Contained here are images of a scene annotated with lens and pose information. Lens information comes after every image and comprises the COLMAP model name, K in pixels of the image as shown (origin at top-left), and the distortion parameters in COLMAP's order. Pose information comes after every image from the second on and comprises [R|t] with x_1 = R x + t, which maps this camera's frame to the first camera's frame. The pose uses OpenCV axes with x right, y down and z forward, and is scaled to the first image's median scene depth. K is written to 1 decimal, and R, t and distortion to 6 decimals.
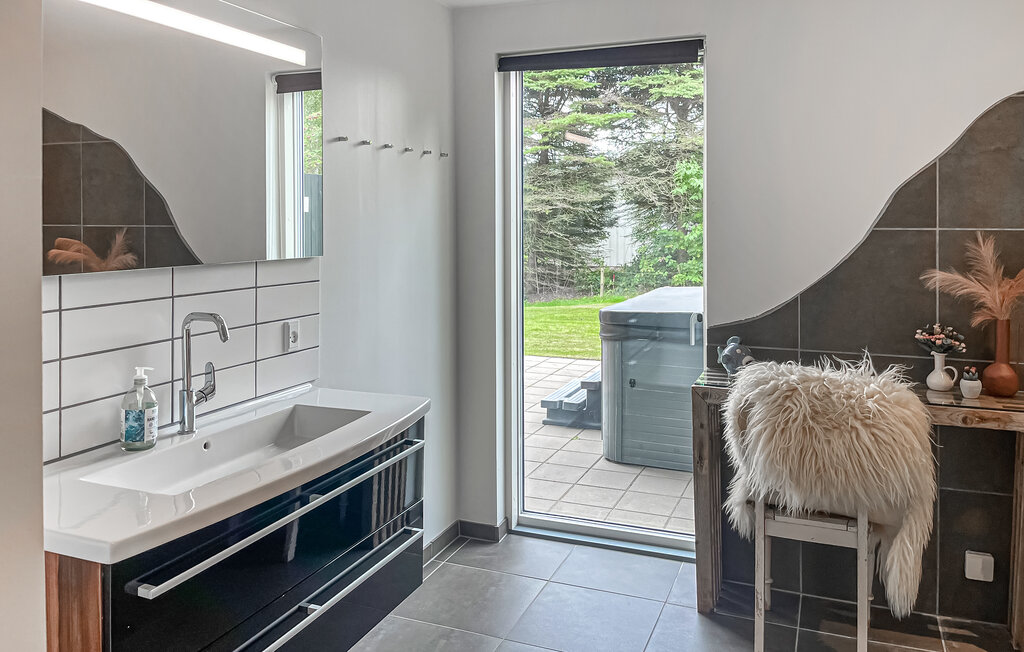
lens RADIAL K [[796.4, 0, 512.5], [0, 796.4, 223.8], [0, 0, 1]] dist [0.062699, -0.077925]
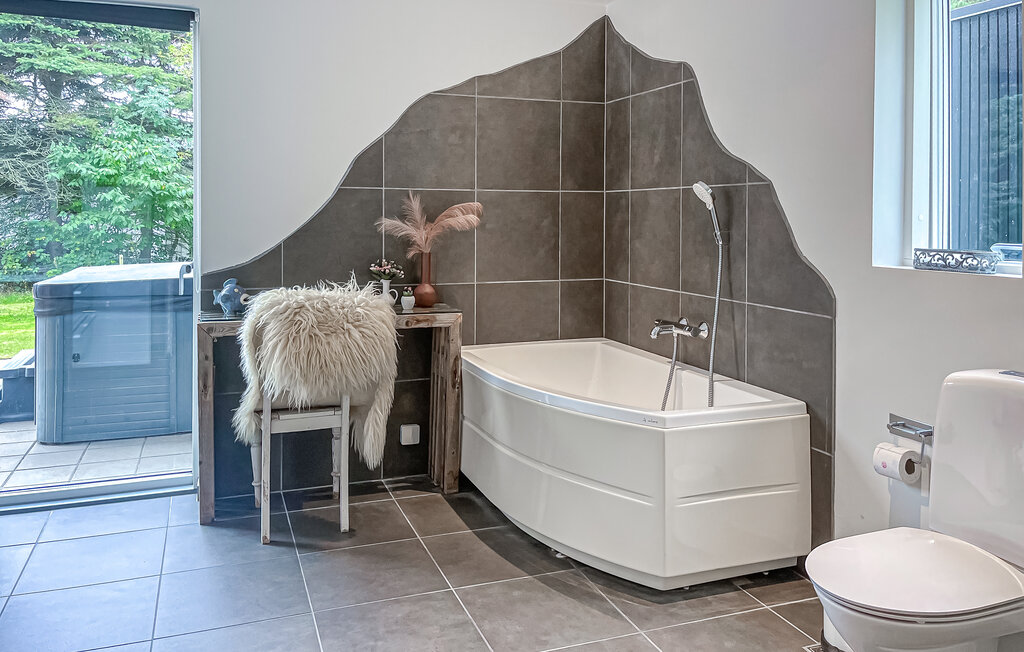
lens RADIAL K [[796.4, 0, 512.5], [0, 796.4, 223.8], [0, 0, 1]] dist [0.062699, -0.077925]
pose [[0.737615, -0.003093, 0.675215, -0.208878], [-0.001258, 0.999981, 0.005955, 0.058057], [-0.675221, -0.005242, 0.737597, -0.118810]]
